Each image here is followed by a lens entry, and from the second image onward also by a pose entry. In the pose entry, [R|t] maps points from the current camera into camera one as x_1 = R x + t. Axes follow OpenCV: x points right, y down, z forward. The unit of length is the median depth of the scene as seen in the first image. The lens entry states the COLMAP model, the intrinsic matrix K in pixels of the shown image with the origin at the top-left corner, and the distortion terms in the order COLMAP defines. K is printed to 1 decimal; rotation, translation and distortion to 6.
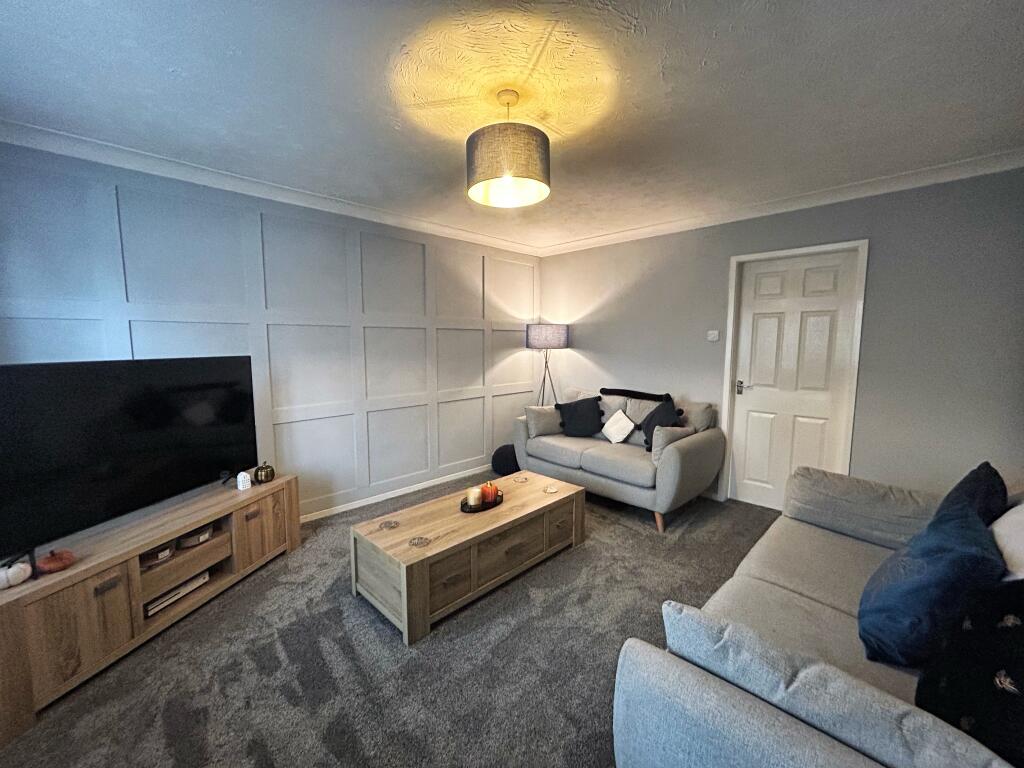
lens RADIAL K [[409.7, 0, 509.0], [0, 409.7, 385.2], [0, 0, 1]] dist [0.001598, 0.000039]
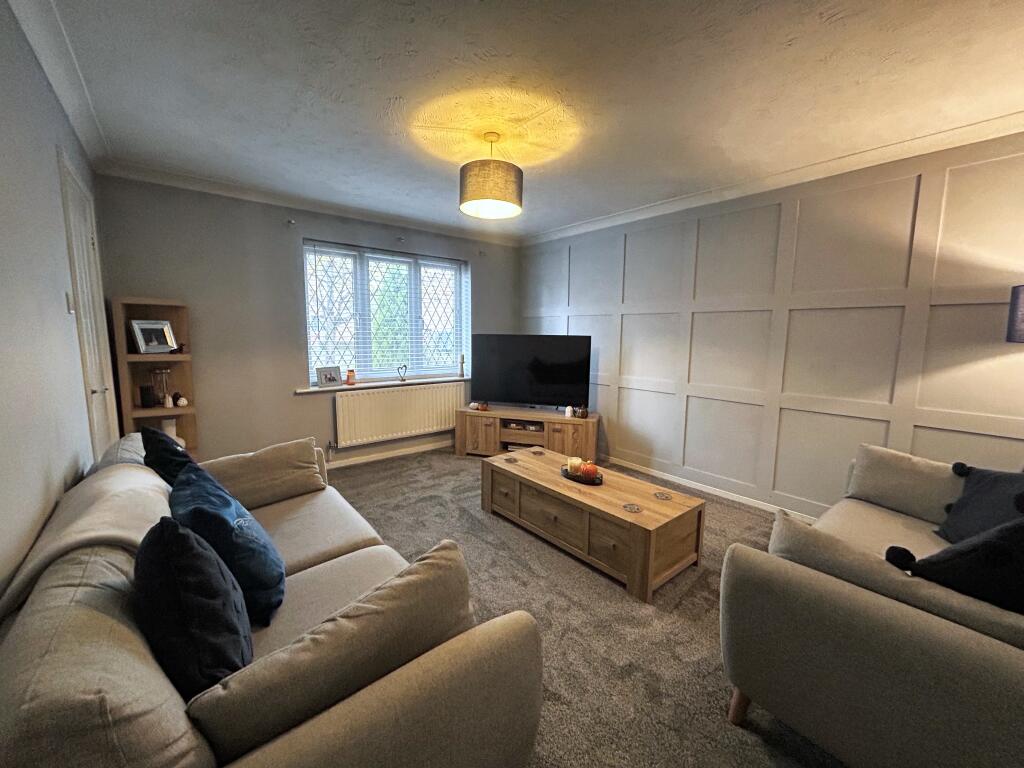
lens RADIAL K [[409.7, 0, 509.0], [0, 409.7, 385.2], [0, 0, 1]] dist [0.001598, 0.000039]
pose [[-0.094834, 0.128958, -0.987105, 1.016366], [-0.116500, 0.983323, 0.139656, -0.074569], [0.988653, 0.128242, -0.078229, 0.909483]]
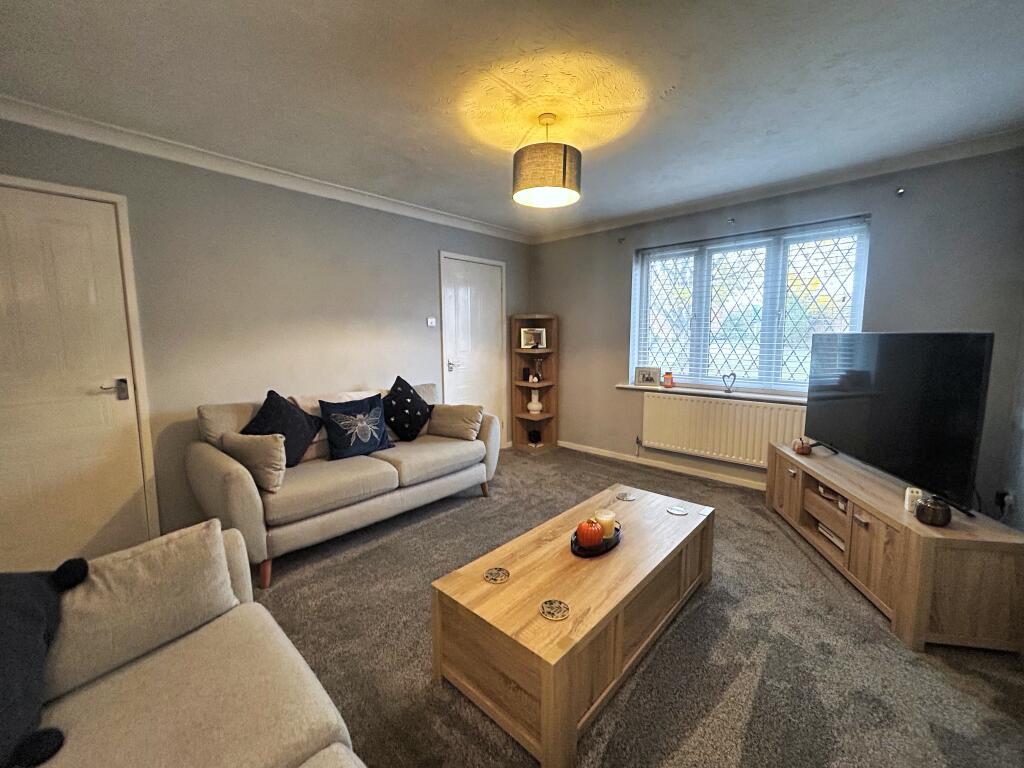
lens RADIAL K [[409.7, 0, 509.0], [0, 409.7, 385.2], [0, 0, 1]] dist [0.001598, 0.000039]
pose [[-0.999468, 0.009605, -0.031179, 0.114205], [0.002390, 0.974671, 0.223630, -0.144594], [0.032537, 0.223436, -0.974175, 1.715336]]
